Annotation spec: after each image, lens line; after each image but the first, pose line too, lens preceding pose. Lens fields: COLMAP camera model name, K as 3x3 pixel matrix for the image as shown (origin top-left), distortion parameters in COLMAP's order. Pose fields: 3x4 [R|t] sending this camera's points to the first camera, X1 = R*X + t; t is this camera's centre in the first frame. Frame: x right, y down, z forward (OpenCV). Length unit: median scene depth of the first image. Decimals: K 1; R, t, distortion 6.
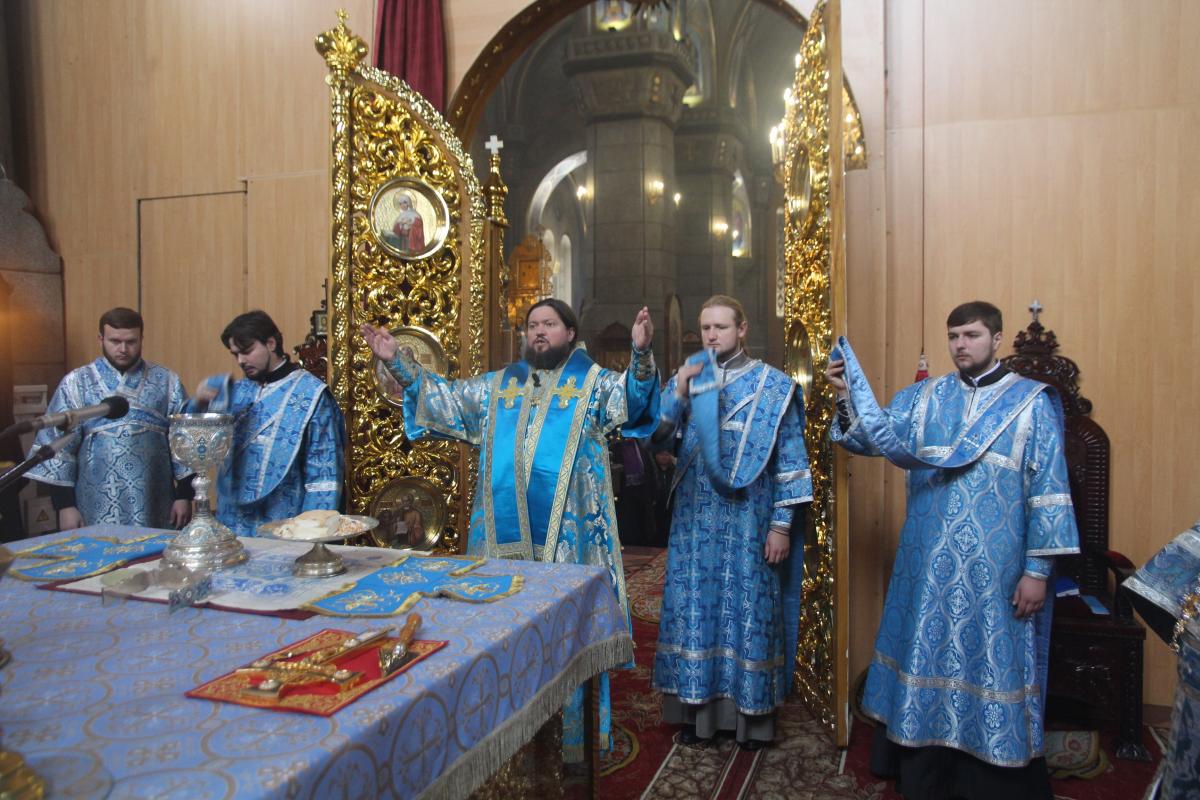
lens RADIAL K [[969.0, 0, 601.8], [0, 969.0, 387.2], [0, 0, 1]] dist [-0.070948, 0.112164]
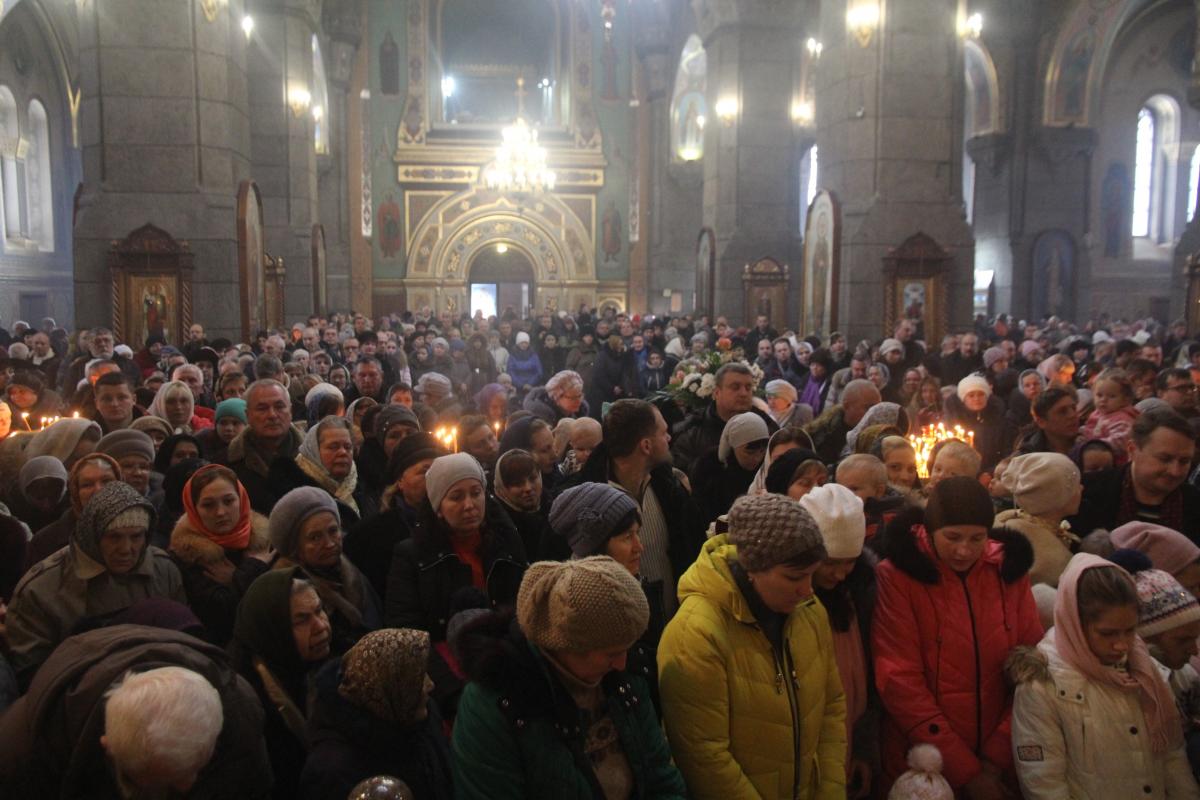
lens RADIAL K [[969.0, 0, 601.8], [0, 969.0, 387.2], [0, 0, 1]] dist [-0.070948, 0.112164]
pose [[0.883304, -0.042423, 0.466876, -0.016920], [0.011019, 0.997501, 0.069790, -0.008344], [-0.468670, -0.056501, 0.881564, 0.368071]]
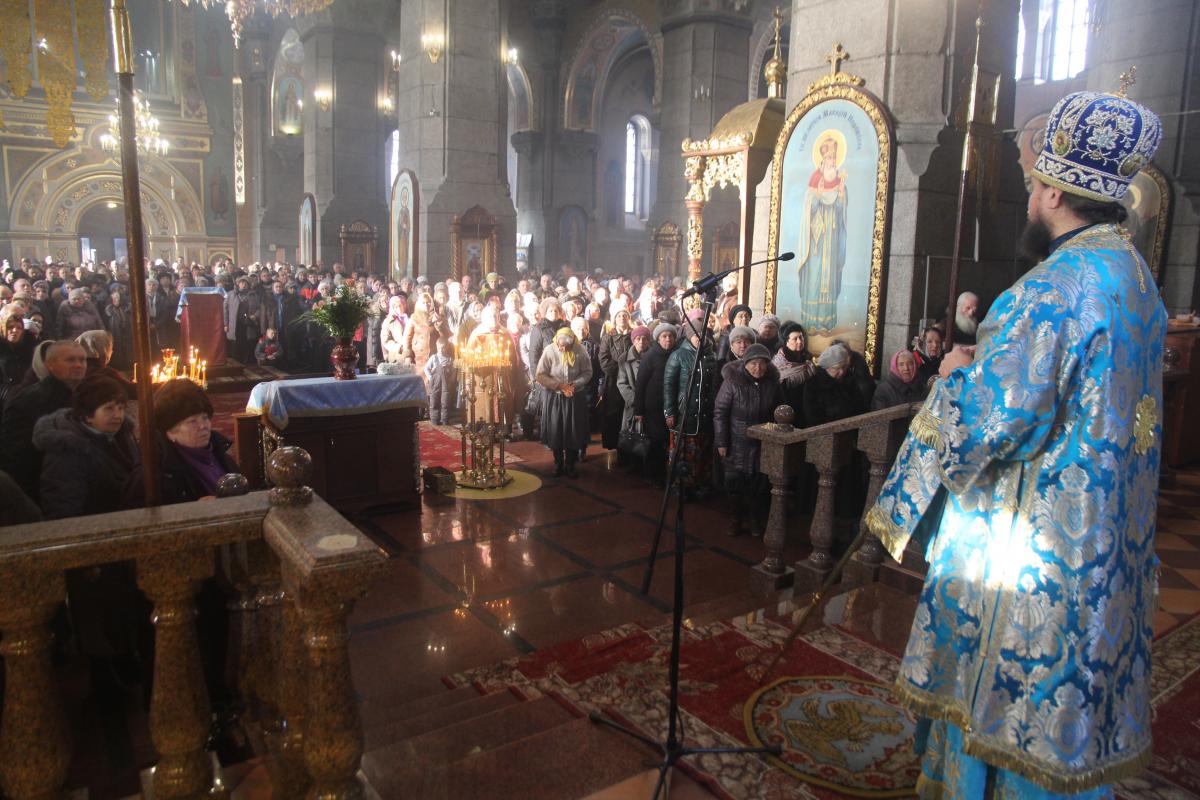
lens RADIAL K [[824.7, 0, 613.9], [0, 824.7, 380.2], [0, 0, 1]] dist [-0.109740, 0.069930]
pose [[0.571532, -0.109813, 0.813199, -0.071855], [0.000539, 0.991055, 0.133451, -0.006220], [-0.820580, -0.075833, 0.566479, 0.309386]]
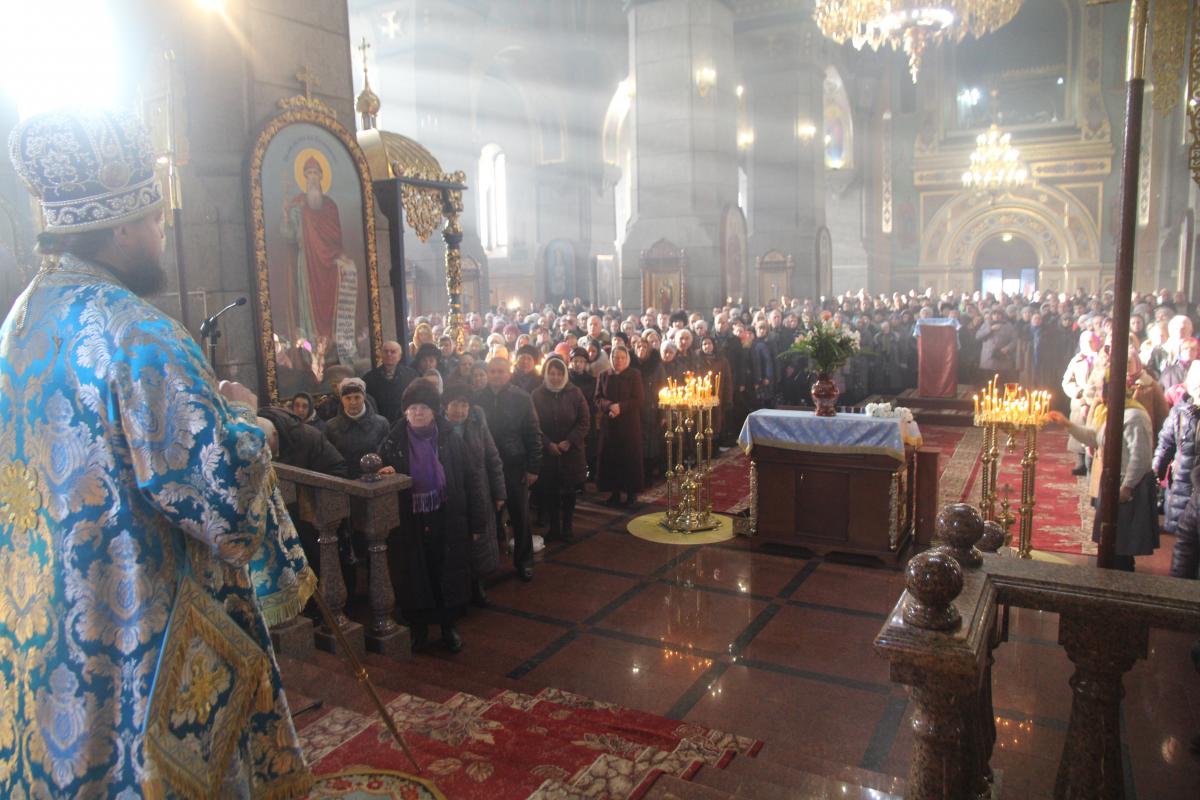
lens RADIAL K [[839.3, 0, 606.0], [0, 839.3, 392.5], [0, 0, 1]] dist [-0.105272, 0.073110]
pose [[0.983280, -0.002069, -0.182090, 0.098878], [0.020312, 0.994941, 0.098383, -0.006120], [0.180966, -0.100436, 0.978348, 0.250524]]
